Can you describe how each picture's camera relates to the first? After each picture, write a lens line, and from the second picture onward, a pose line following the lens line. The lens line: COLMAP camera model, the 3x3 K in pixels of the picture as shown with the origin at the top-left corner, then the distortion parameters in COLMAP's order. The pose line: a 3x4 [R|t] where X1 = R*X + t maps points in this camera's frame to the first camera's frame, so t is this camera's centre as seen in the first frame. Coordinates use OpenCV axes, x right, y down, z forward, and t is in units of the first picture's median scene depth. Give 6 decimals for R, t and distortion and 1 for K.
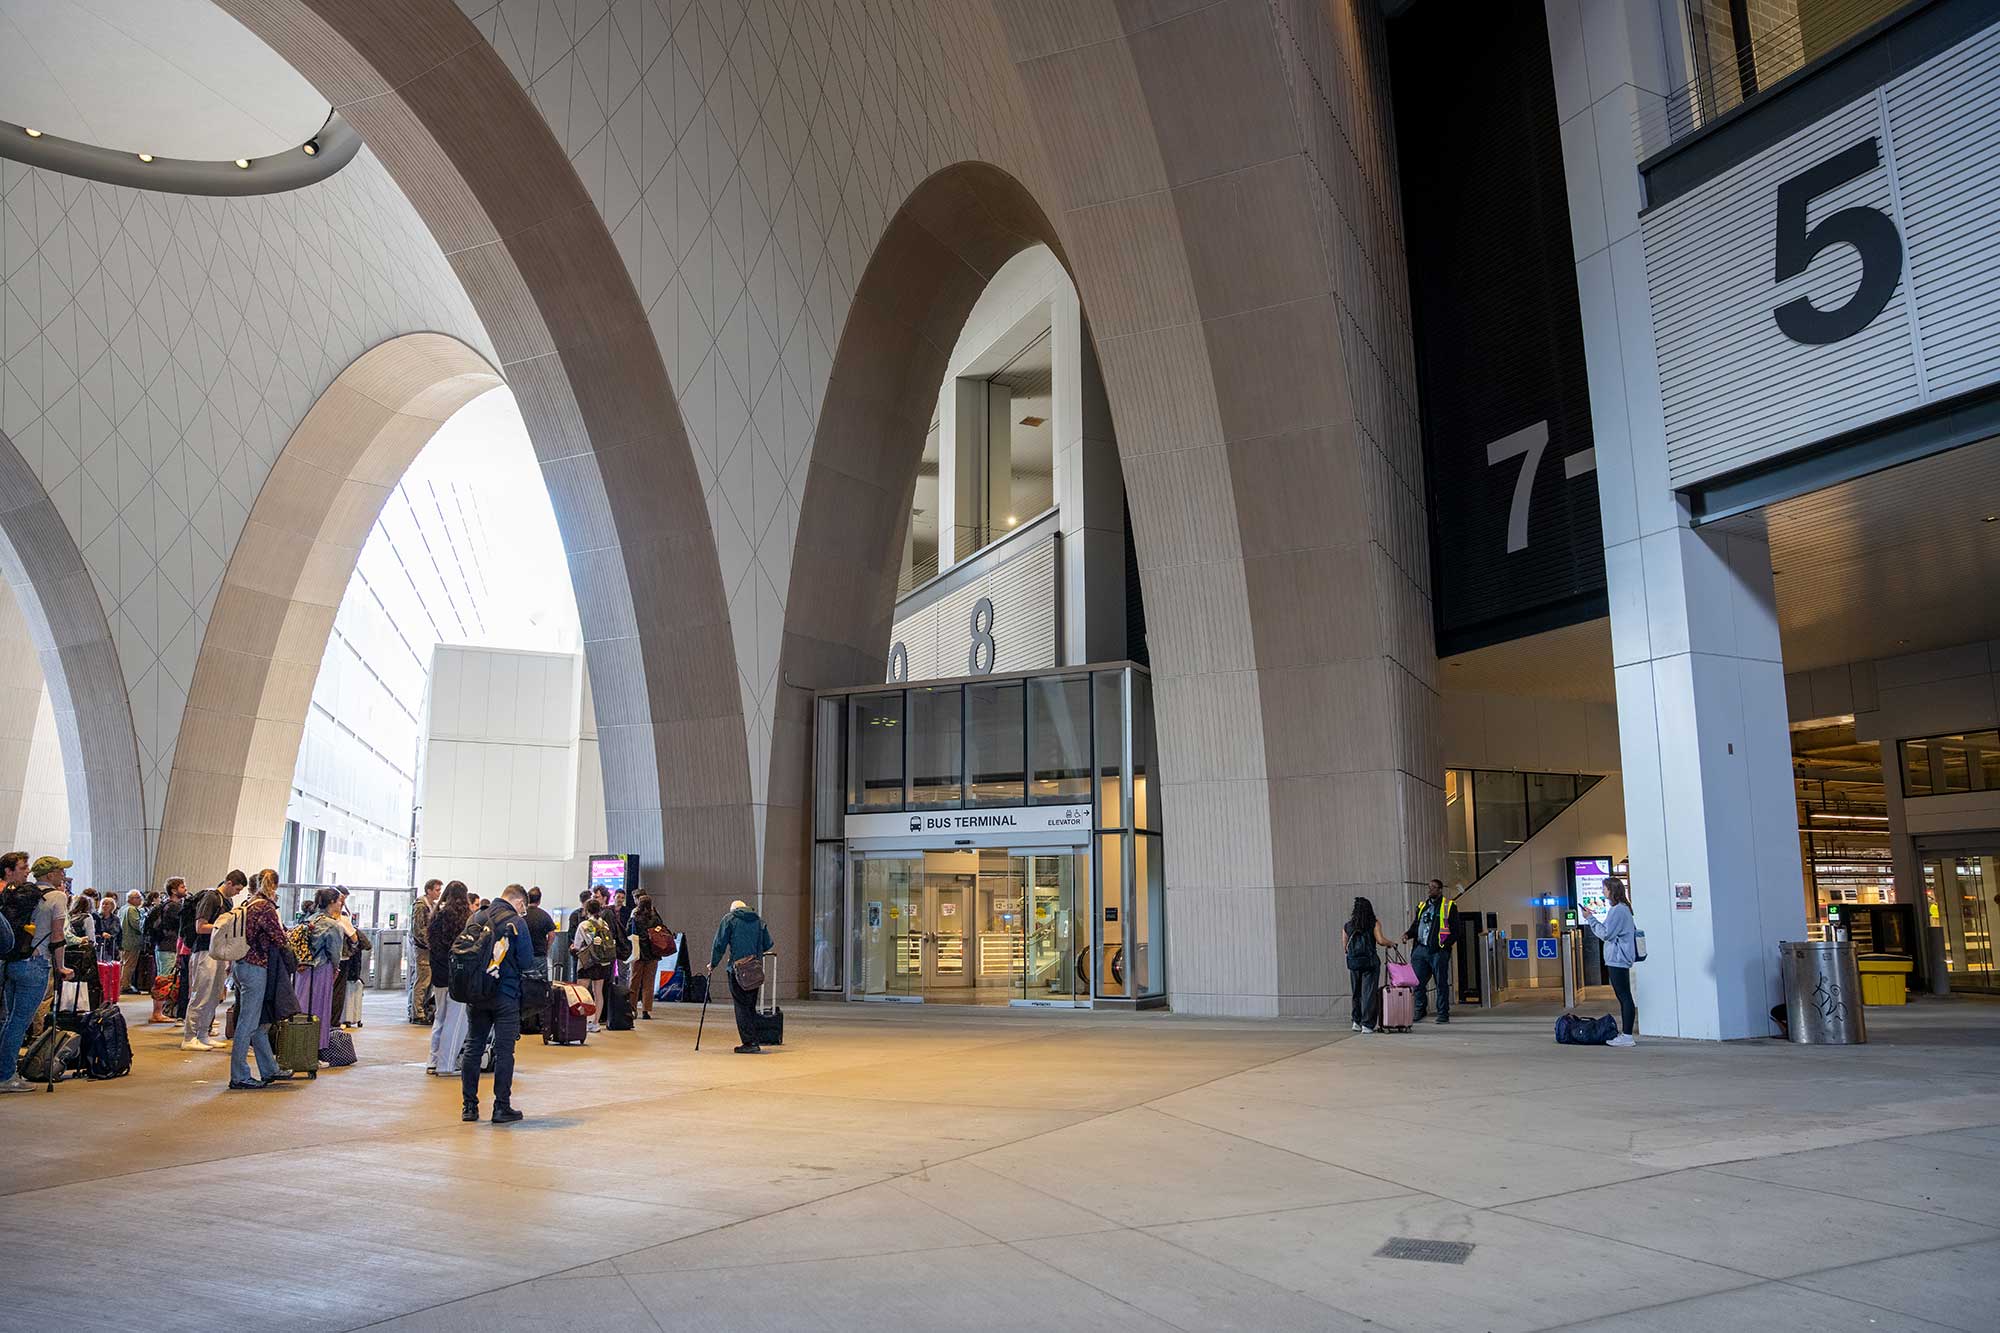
lens RADIAL K [[1345.5, 0, 1001.5], [0, 1345.5, 677.3], [0, 0, 1]] dist [-0.178943, 0.136076]
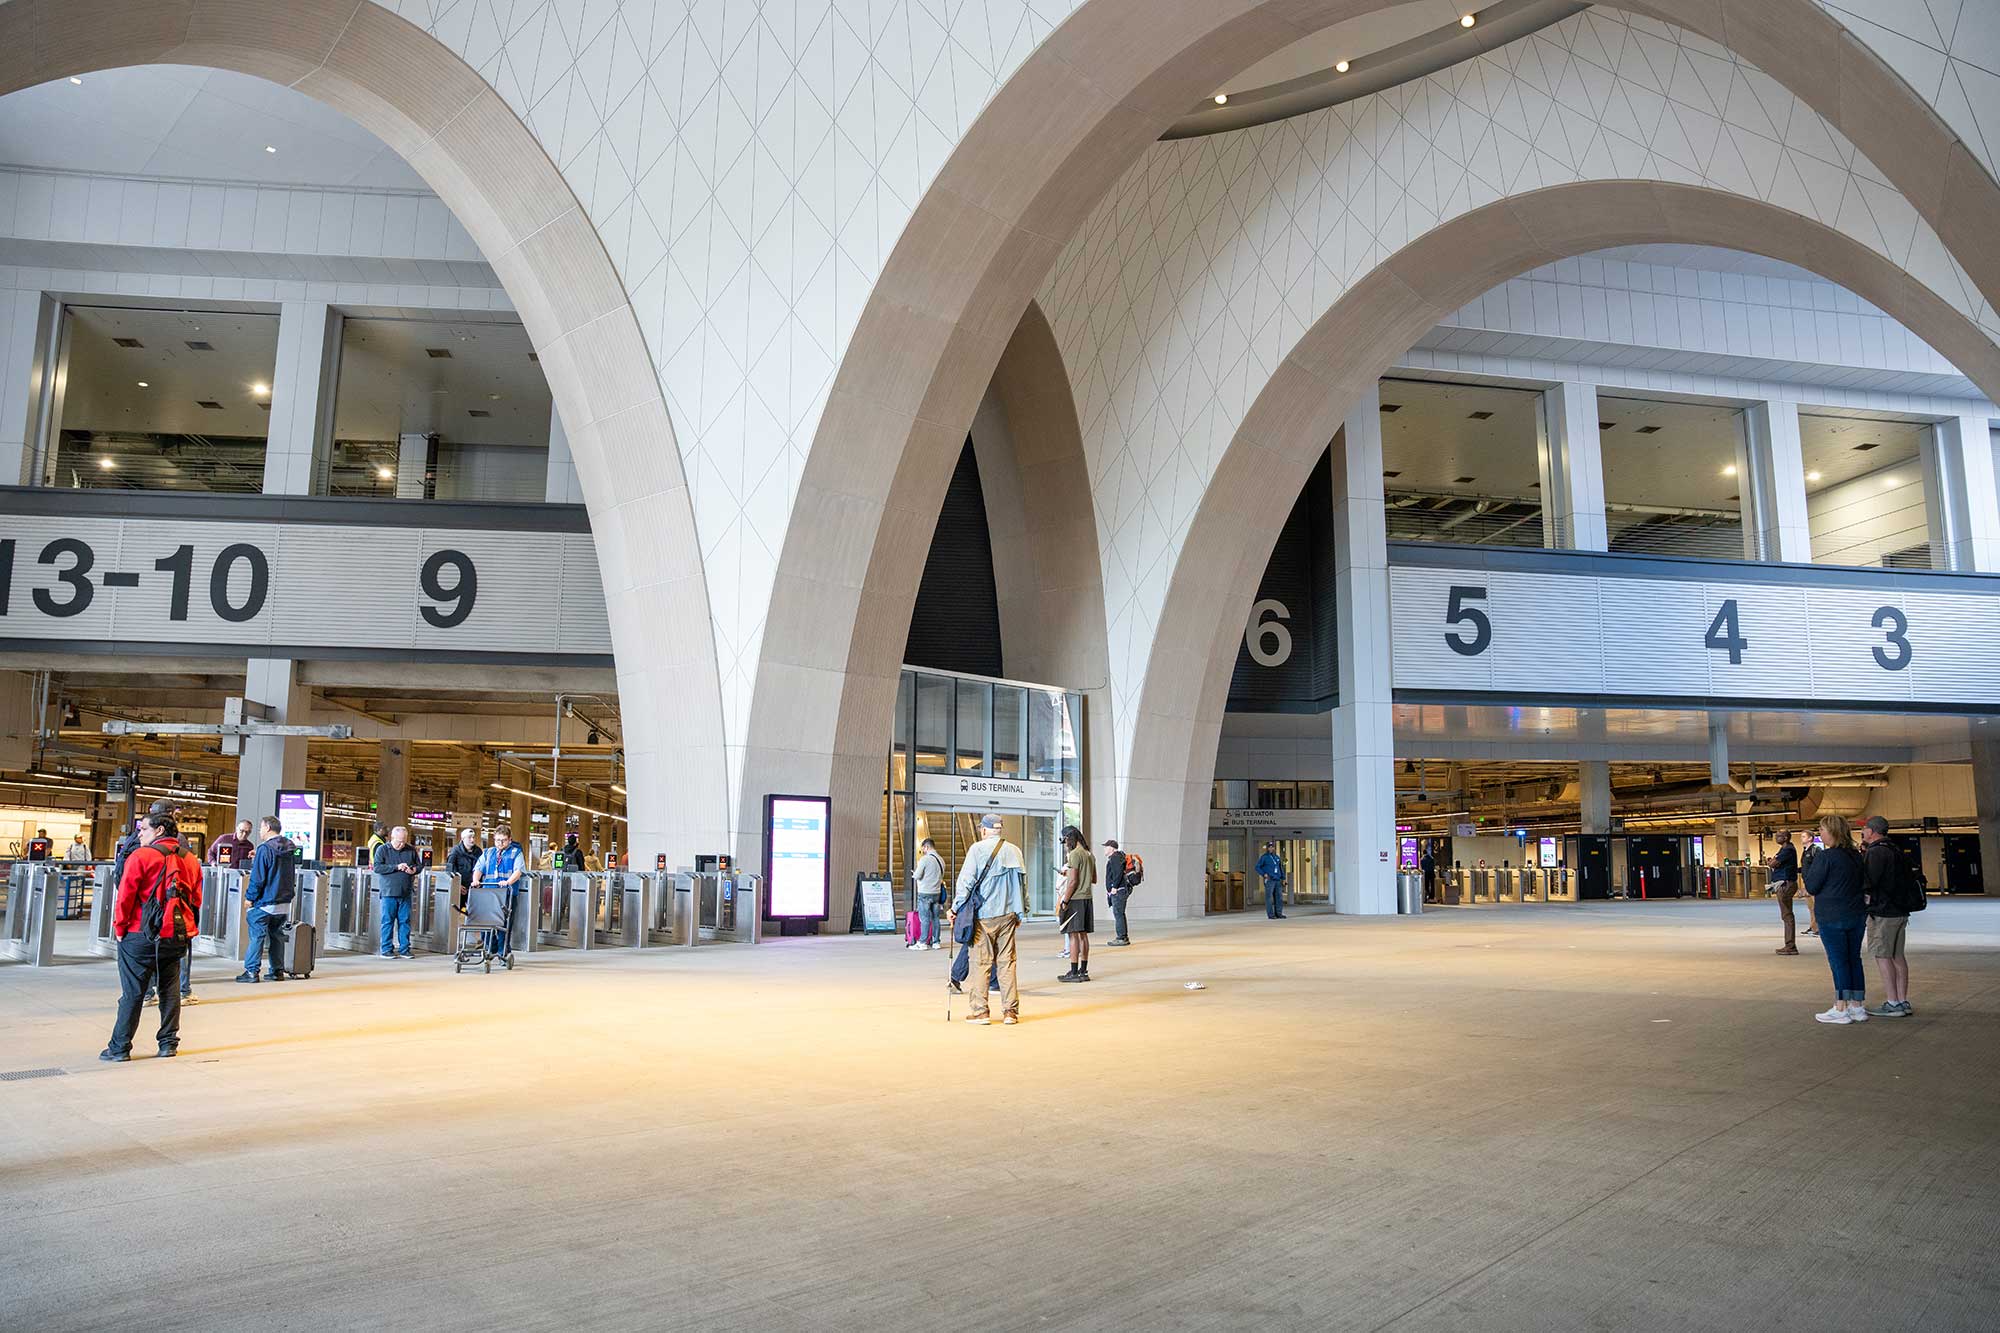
lens RADIAL K [[1345.5, 0, 1001.5], [0, 1345.5, 677.3], [0, 0, 1]] dist [-0.178943, 0.136076]
pose [[0.278927, 0.126644, 0.951925, -1.306339], [-0.177421, 0.980997, -0.078524, 0.104043], [-0.943780, -0.146989, 0.296096, 0.613370]]
